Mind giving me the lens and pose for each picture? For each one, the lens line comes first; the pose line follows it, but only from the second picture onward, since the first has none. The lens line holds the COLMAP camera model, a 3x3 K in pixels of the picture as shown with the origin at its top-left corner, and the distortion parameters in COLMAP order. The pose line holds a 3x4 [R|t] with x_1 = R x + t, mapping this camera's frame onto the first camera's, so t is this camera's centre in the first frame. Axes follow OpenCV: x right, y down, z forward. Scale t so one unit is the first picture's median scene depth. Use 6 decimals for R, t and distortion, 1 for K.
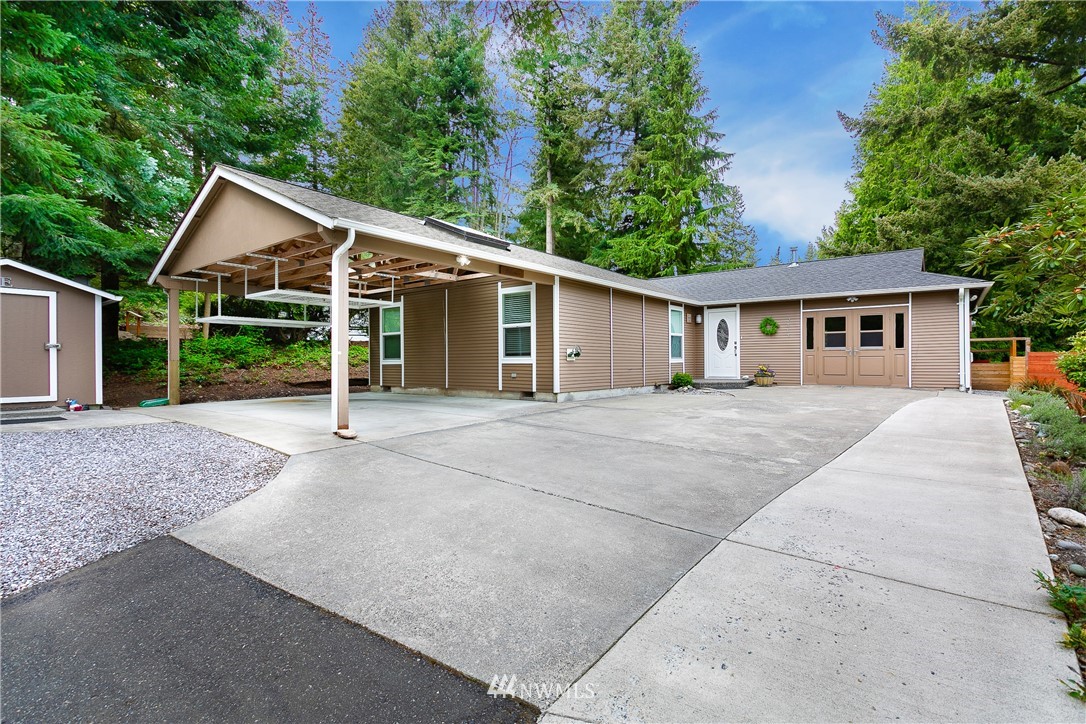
lens RADIAL K [[509.5, 0, 541.1], [0, 509.5, 357.4], [0, 0, 1]] dist [0.000792, 0.001779]
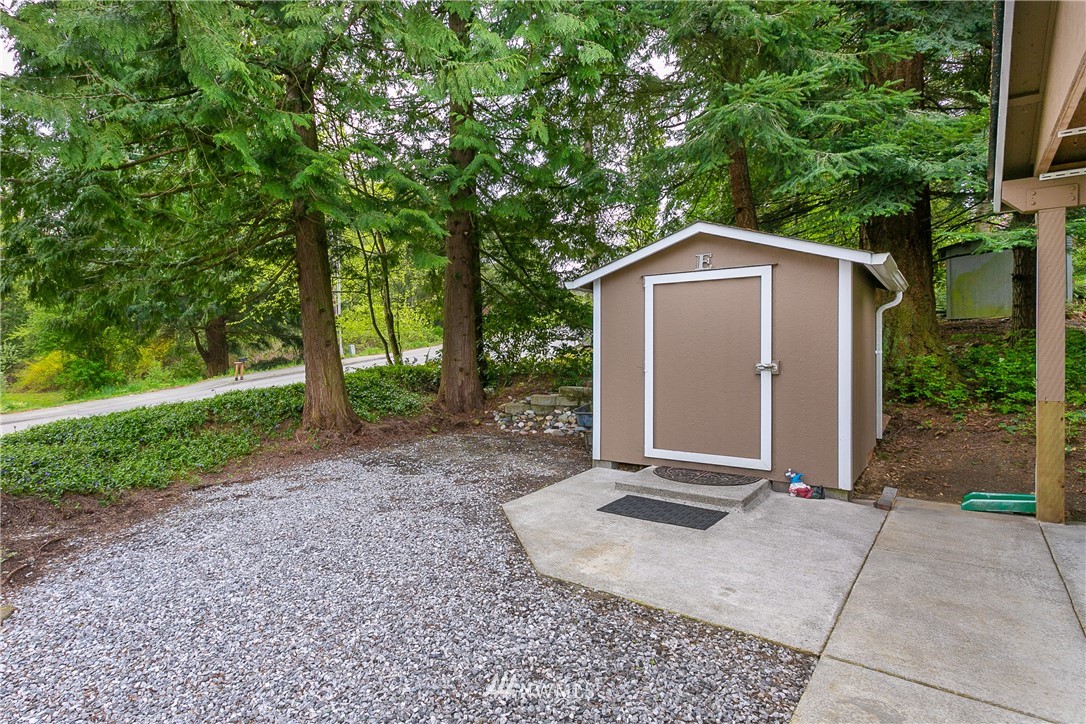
lens RADIAL K [[509.5, 0, 541.0], [0, 509.5, 361.7], [0, 0, 1]] dist [0.000792, 0.001779]
pose [[0.032608, -0.005341, -0.999454, -0.424446], [-0.006084, 0.999966, -0.005543, -0.023578], [0.999450, 0.006261, 0.032574, 0.740994]]
